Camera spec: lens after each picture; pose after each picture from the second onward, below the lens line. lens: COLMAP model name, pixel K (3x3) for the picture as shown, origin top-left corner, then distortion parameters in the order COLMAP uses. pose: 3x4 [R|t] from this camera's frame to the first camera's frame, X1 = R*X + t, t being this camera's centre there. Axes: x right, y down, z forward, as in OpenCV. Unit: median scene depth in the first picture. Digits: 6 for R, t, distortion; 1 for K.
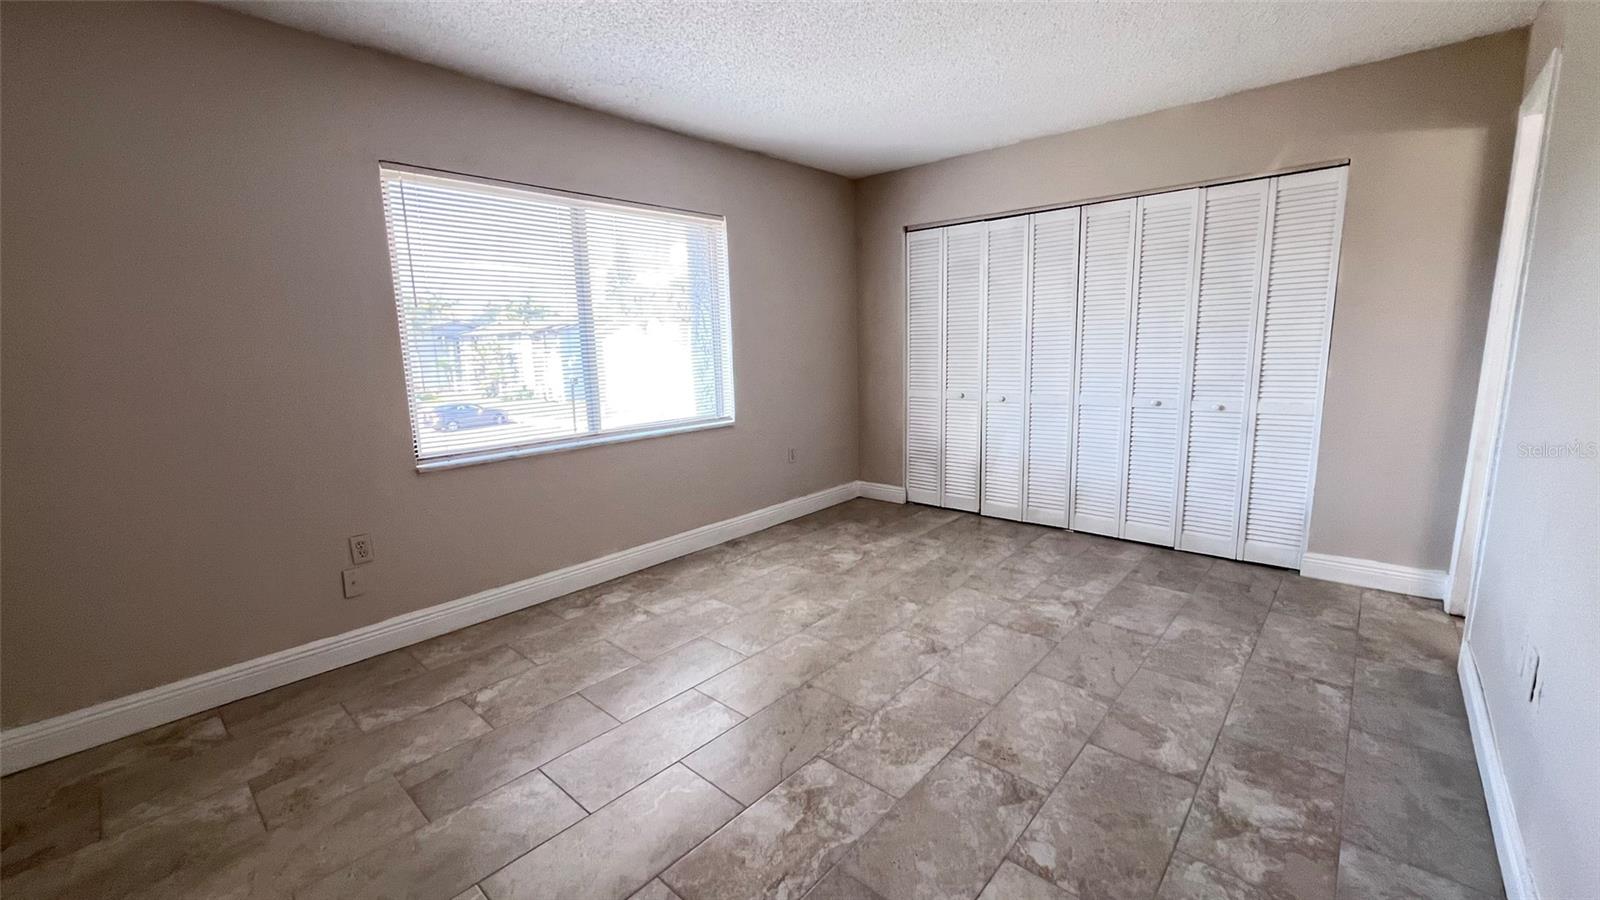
lens RADIAL K [[642.1, 0, 800.0], [0, 642.1, 450.0], [0, 0, 1]] dist [-0.000552, 0.000020]
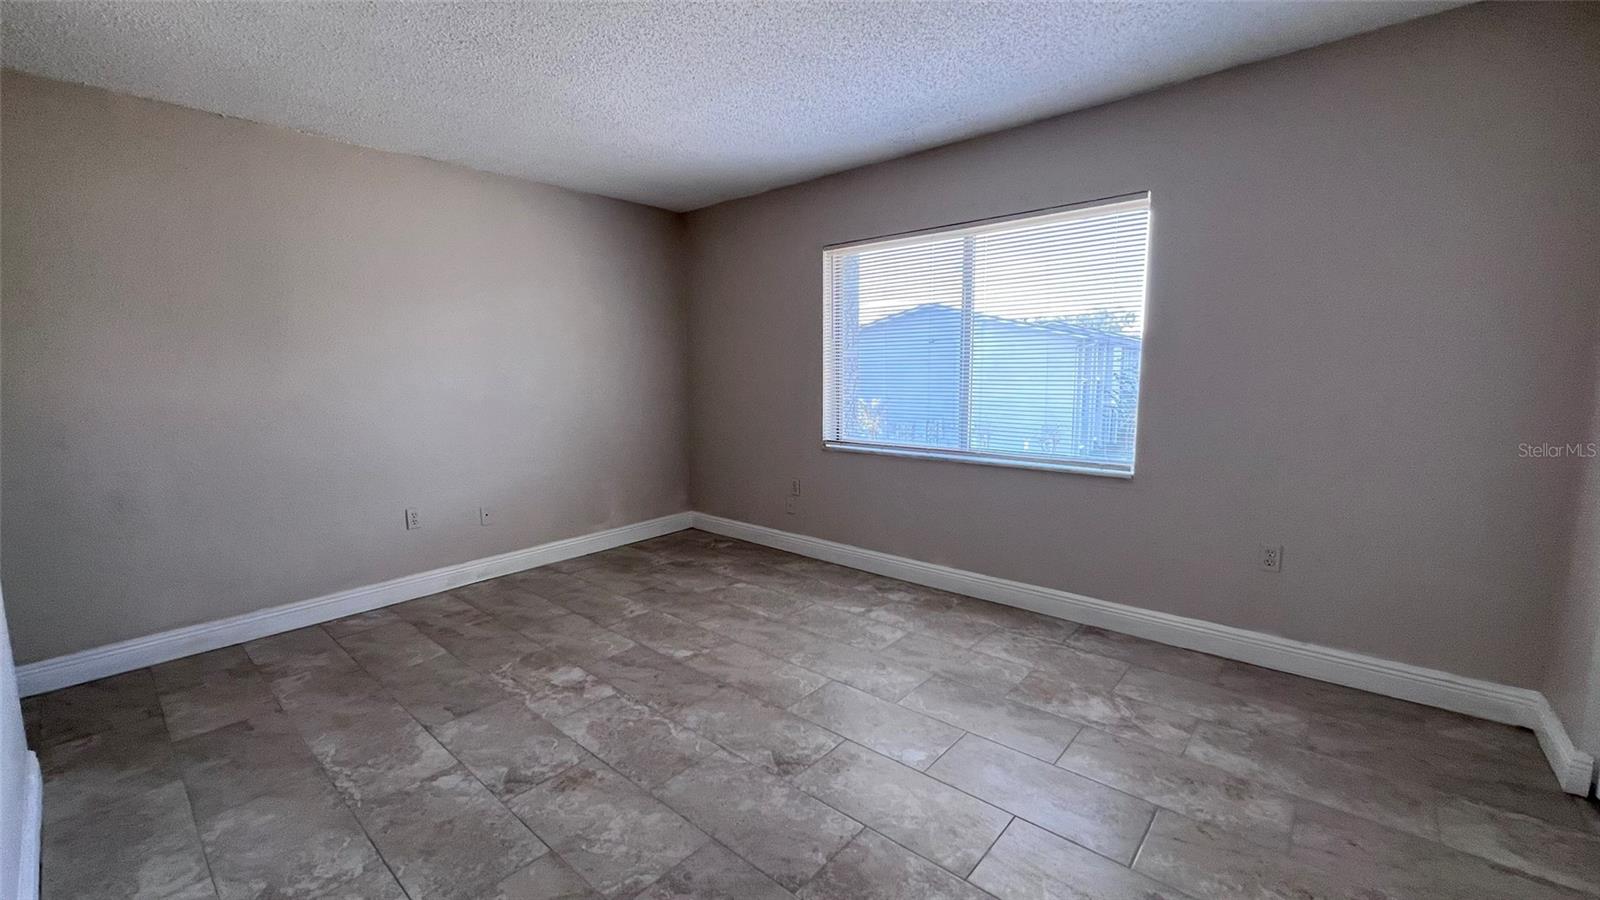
lens RADIAL K [[641.4, 0, 800.0], [0, 641.4, 450.0], [0, 0, 1]] dist [-0.000154, 0.000836]
pose [[0.013425, 0.155284, -0.987779, 0.798282], [-0.156535, 0.976014, 0.151307, -0.162246], [0.987581, 0.152591, 0.037410, 0.798108]]
